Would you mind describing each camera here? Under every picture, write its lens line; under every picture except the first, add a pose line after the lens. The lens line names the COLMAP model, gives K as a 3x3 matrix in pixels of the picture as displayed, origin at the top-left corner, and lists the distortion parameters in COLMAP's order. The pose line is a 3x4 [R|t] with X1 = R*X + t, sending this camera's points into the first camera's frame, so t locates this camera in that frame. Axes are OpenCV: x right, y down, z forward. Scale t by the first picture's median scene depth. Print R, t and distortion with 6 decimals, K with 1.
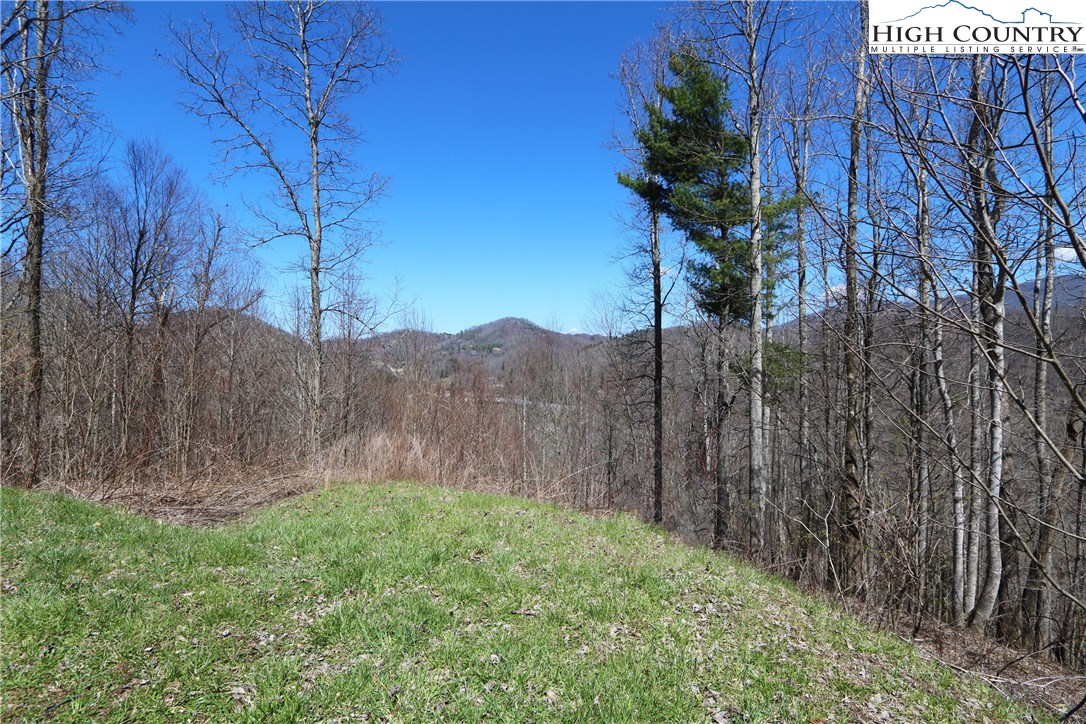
lens RADIAL K [[502.9, 0, 545.8], [0, 502.9, 364.5], [0, 0, 1]] dist [-0.017475, 0.003973]
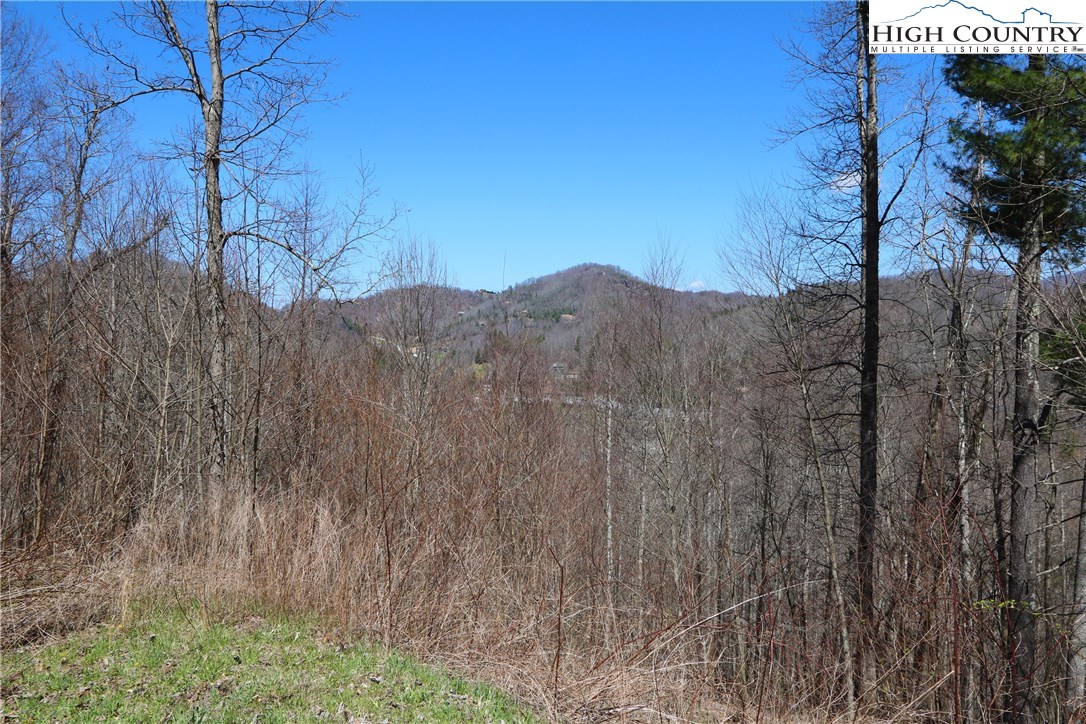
lens RADIAL K [[832.5, 0, 548.1], [0, 832.5, 366.9], [0, 0, 1]] dist [-0.011908, 0.027534]
pose [[0.992762, 0.008776, -0.119780, 0.000990], [-0.005214, 0.999536, 0.030019, 0.004551], [0.119988, -0.029177, 0.992347, 0.178998]]
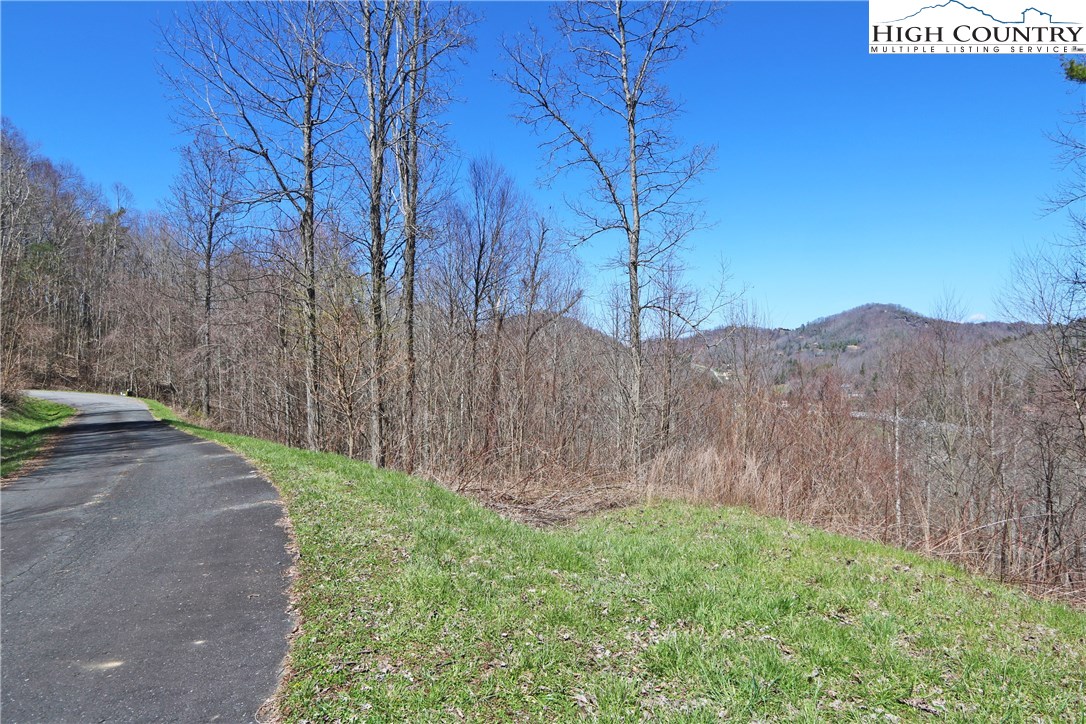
lens RADIAL K [[598.8, 0, 546.4], [0, 598.8, 362.3], [0, 0, 1]] dist [-0.014081, 0.004799]
pose [[0.840968, -0.006842, -0.541041, -0.004966], [0.001905, 0.999951, -0.009685, 0.000854], [0.541081, 0.007114, 0.840940, -0.004015]]
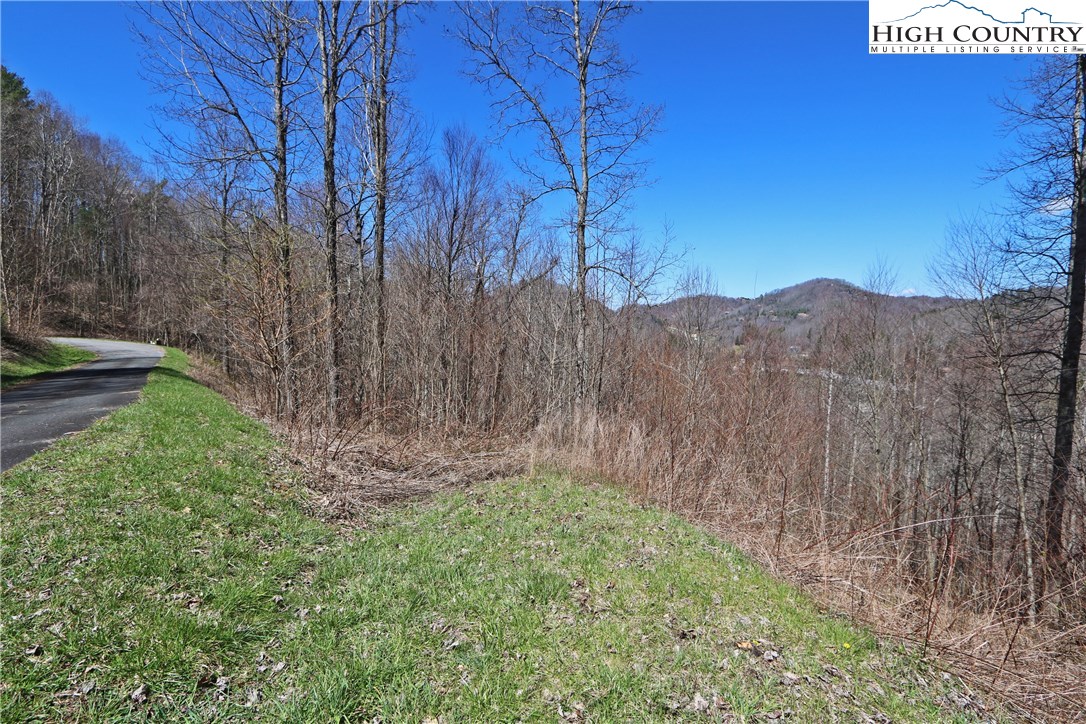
lens RADIAL K [[502.9, 0, 544.7], [0, 502.9, 364.0], [0, 0, 1]] dist [-0.017475, 0.003973]
pose [[0.841472, 0.053213, -0.537674, 0.003727], [-0.016801, 0.997234, 0.072400, 0.004725], [0.540039, -0.051889, 0.840039, 0.174115]]
